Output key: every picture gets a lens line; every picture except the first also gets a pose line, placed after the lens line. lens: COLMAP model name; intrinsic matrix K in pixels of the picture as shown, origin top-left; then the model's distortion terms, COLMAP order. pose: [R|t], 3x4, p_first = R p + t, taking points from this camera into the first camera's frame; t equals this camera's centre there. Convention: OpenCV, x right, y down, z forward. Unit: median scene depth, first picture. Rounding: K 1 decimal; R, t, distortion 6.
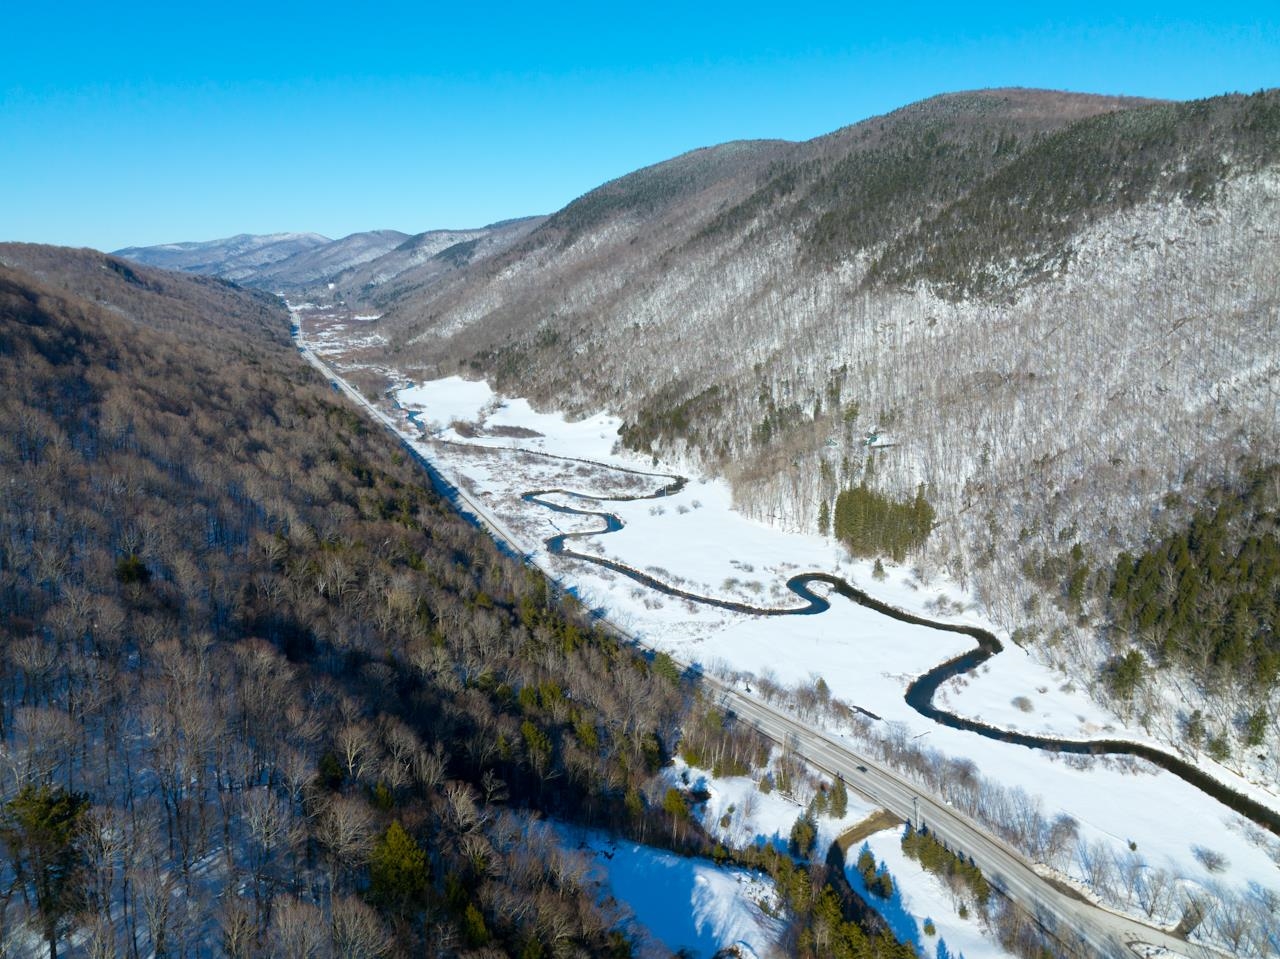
lens RADIAL K [[903.0, 0, 639.7], [0, 903.0, 474.4], [0, 0, 1]] dist [-0.032129, -0.001294]
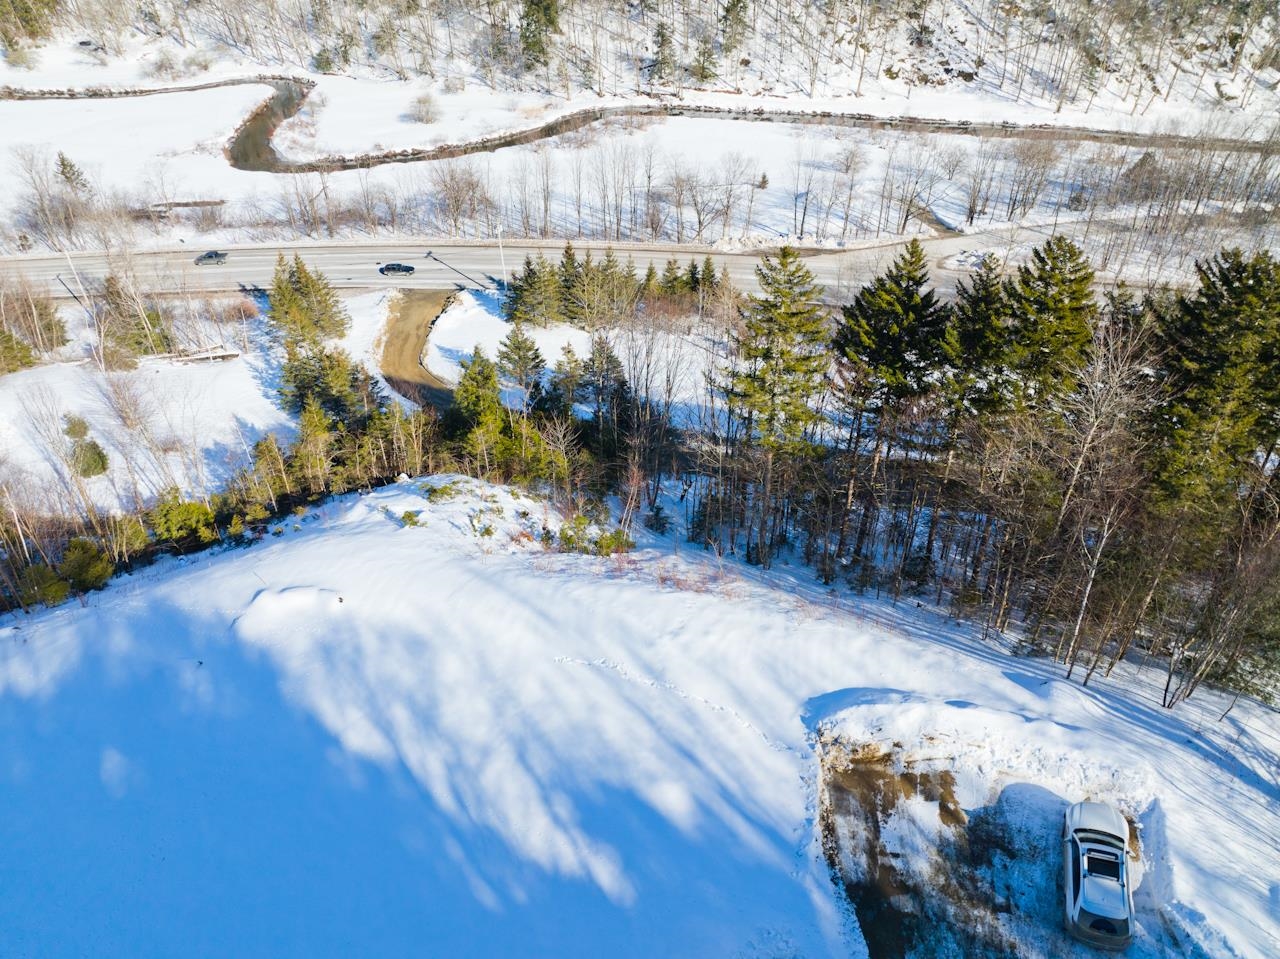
lens RADIAL K [[908.3, 0, 630.3], [0, 908.3, 477.7], [0, 0, 1]] dist [-0.077193, 0.056259]
pose [[0.567044, -0.483714, 0.666695, -0.001620], [0.195566, 0.865321, 0.461490, 0.234433], [-0.800134, -0.131302, 0.585273, 0.553888]]
